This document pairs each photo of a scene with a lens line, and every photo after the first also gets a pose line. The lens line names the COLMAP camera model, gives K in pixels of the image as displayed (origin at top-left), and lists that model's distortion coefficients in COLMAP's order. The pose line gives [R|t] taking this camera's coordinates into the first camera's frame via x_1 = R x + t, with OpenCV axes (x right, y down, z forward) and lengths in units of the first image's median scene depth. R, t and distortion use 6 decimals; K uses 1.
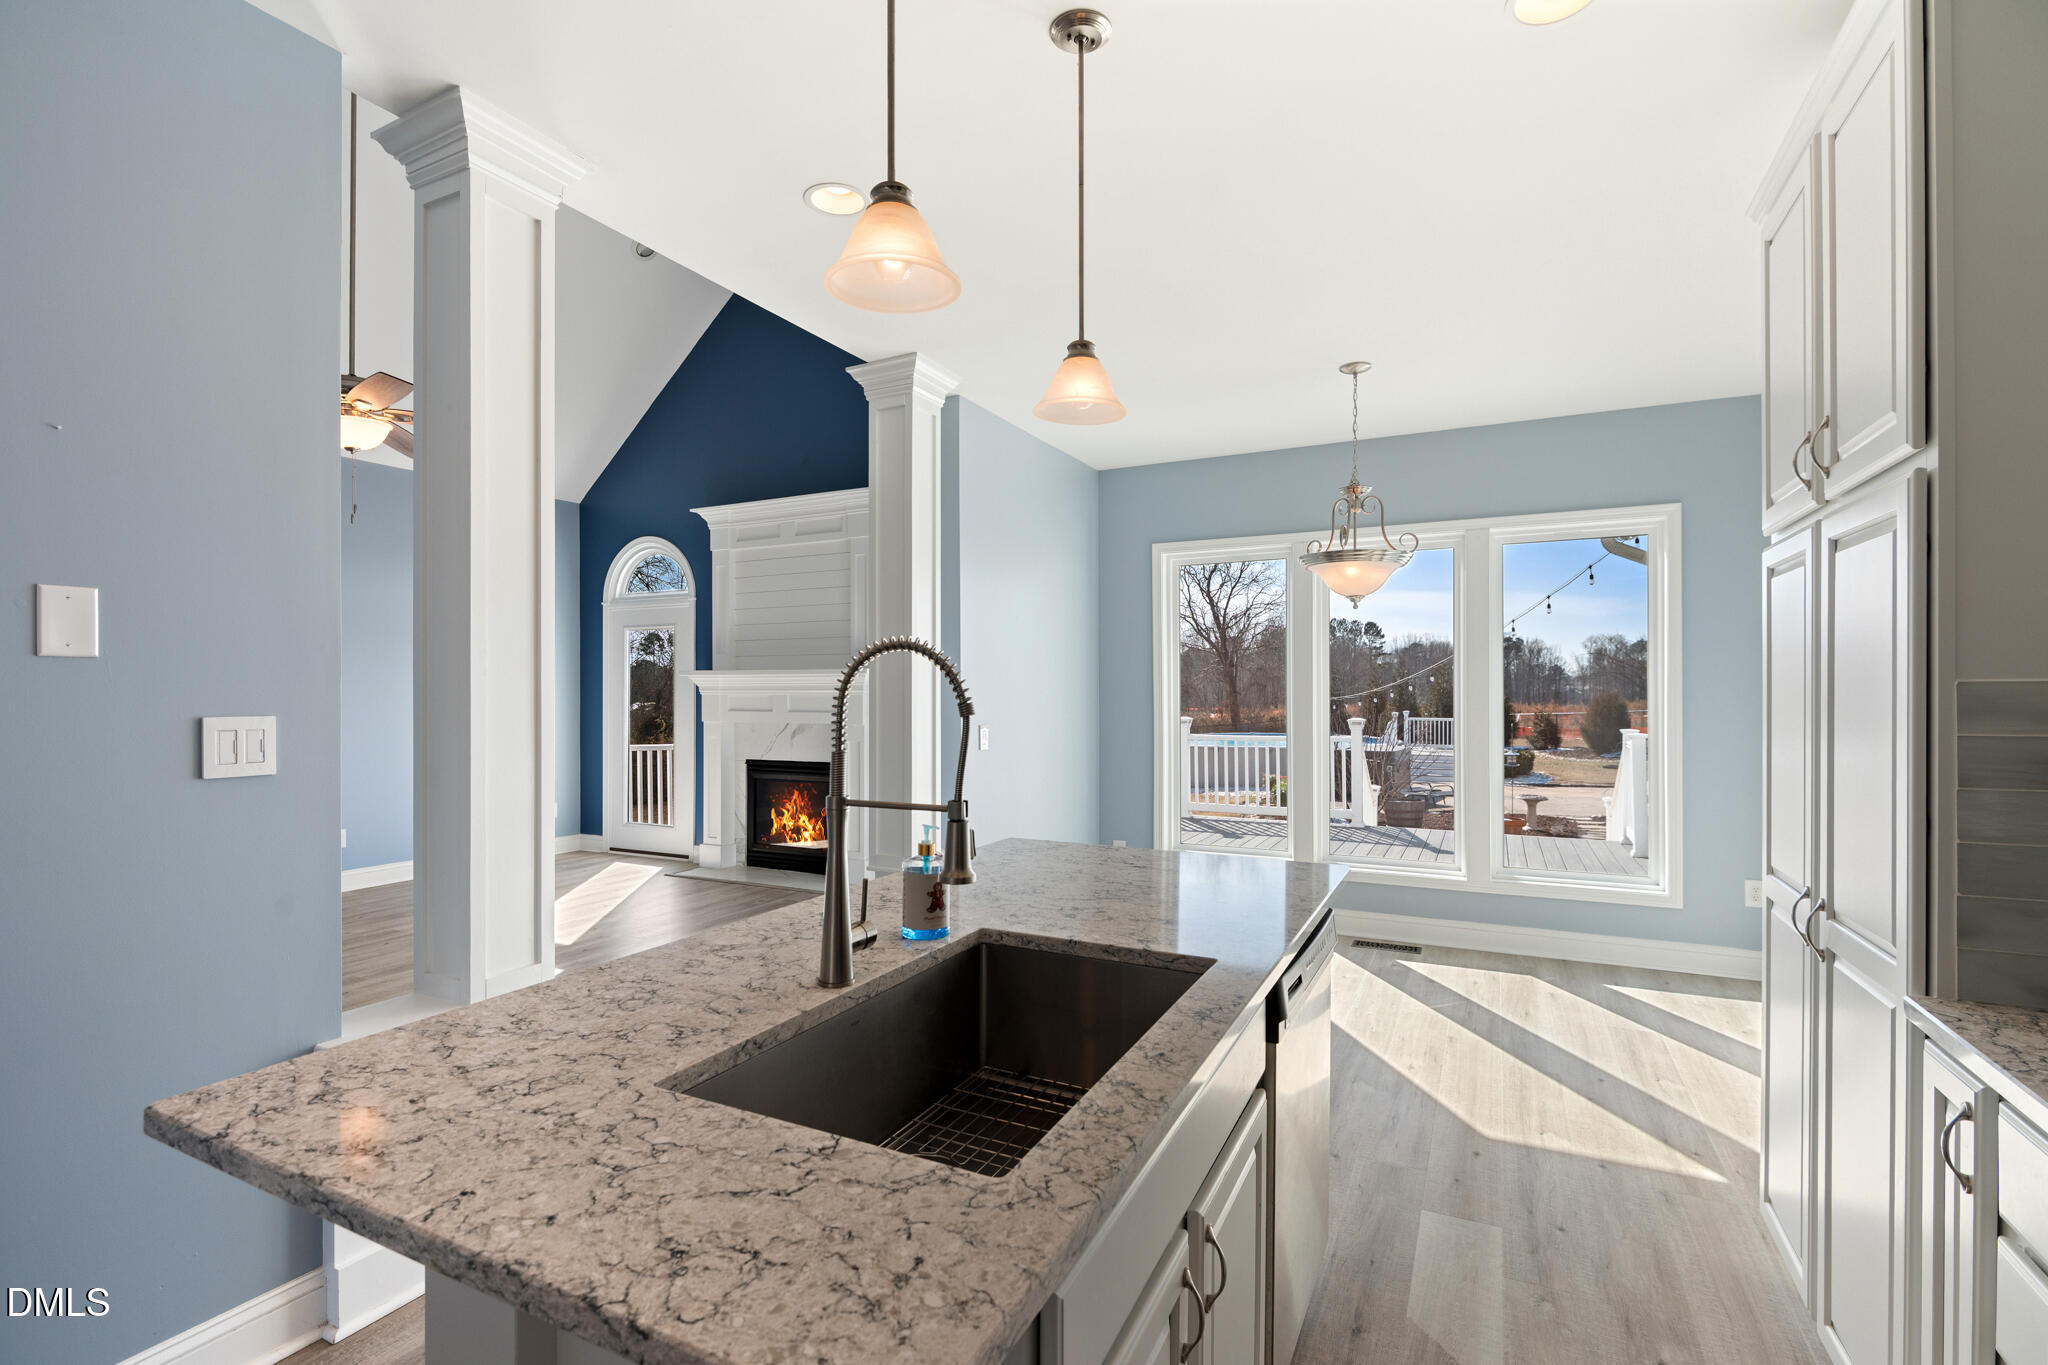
lens RADIAL K [[932.1, 0, 1028.2], [0, 932.1, 686.0], [0, 0, 1]] dist [-0.003213, -0.001770]
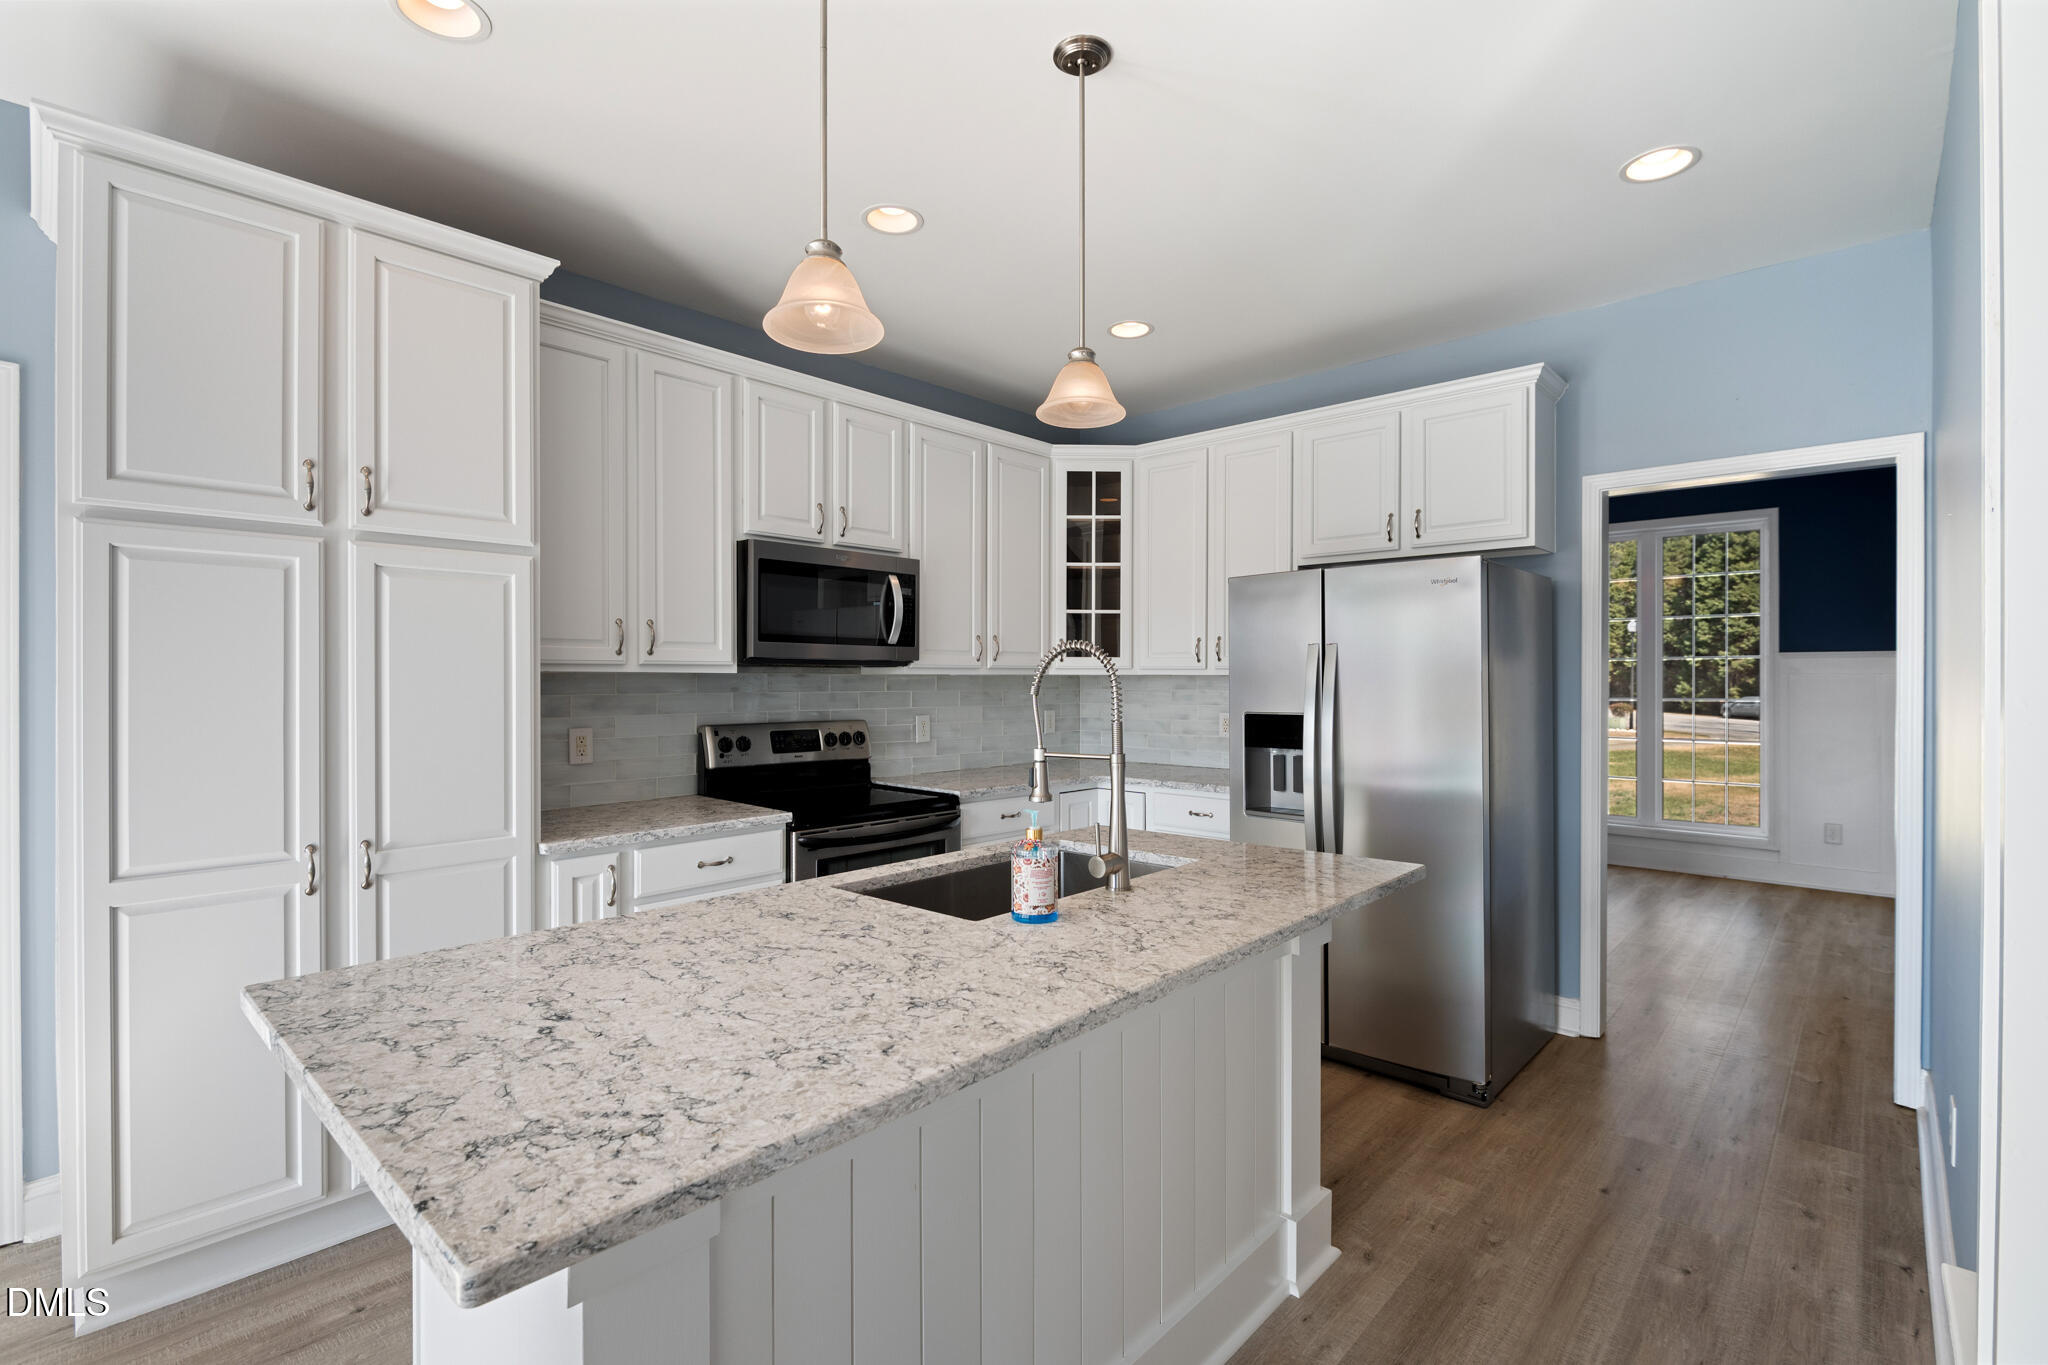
lens RADIAL K [[932.1, 0, 1020.0], [0, 932.1, 685.7], [0, 0, 1]] dist [-0.003213, -0.001770]
pose [[-0.960867, -0.002909, 0.276995, -0.507087], [-0.002140, 0.999993, 0.003080, 0.014634], [-0.277002, 0.002367, -0.960867, 2.679837]]
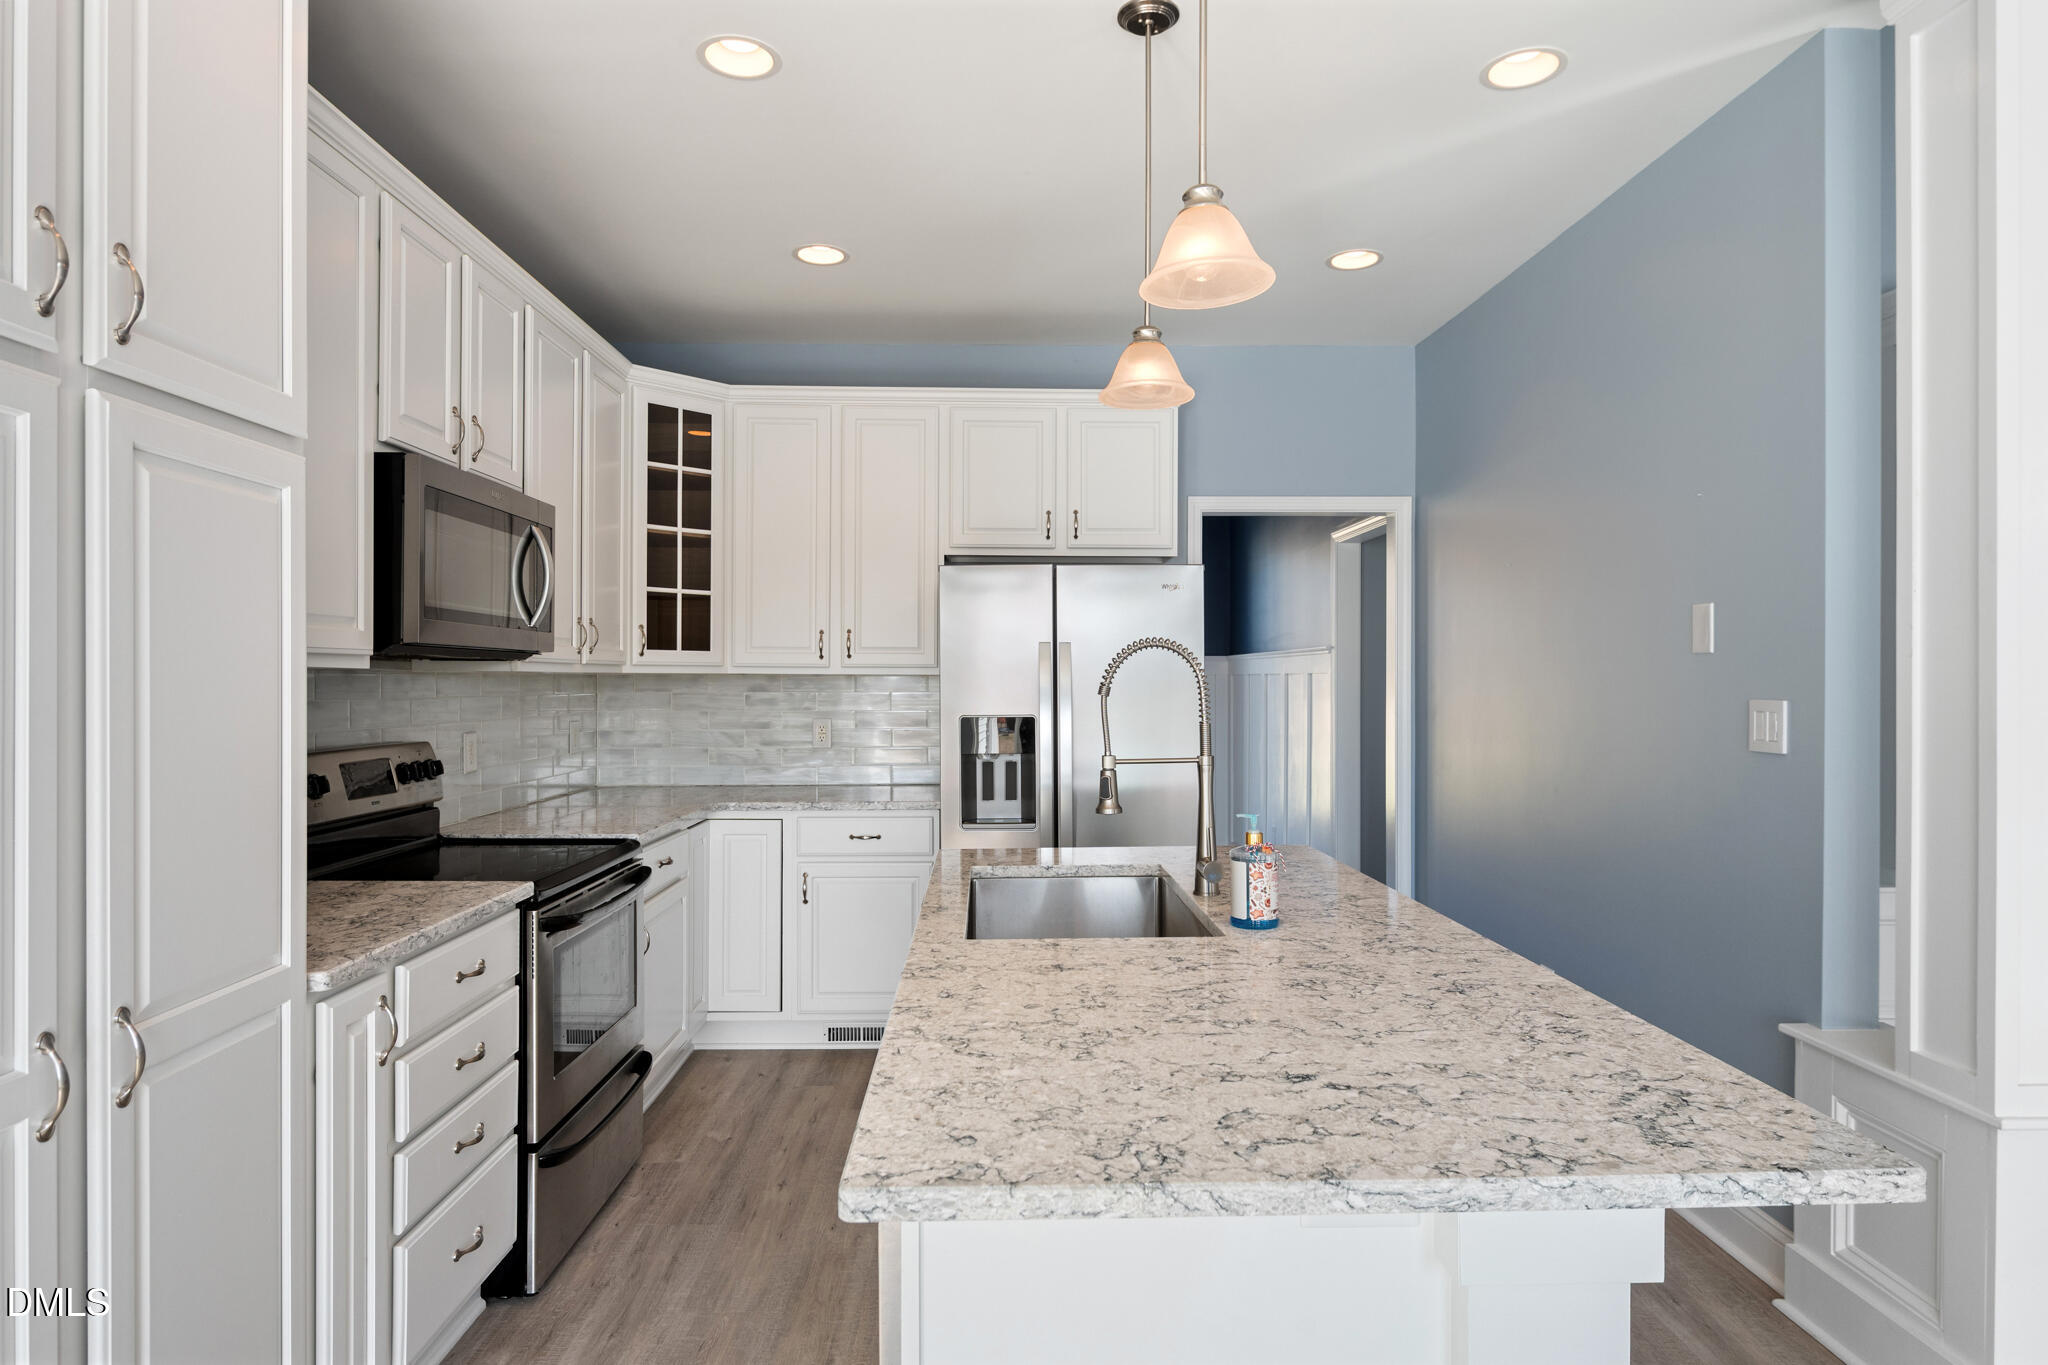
lens RADIAL K [[1167.2, 0, 1024.7], [0, 1167.2, 674.9], [0, 0, 1]] dist [-0.000589, -0.000302]
pose [[-0.881499, -0.004292, -0.472166, 0.921522], [-0.000029, 0.999959, -0.009037, 0.019112], [0.472186, -0.007953, -0.881463, 2.675142]]
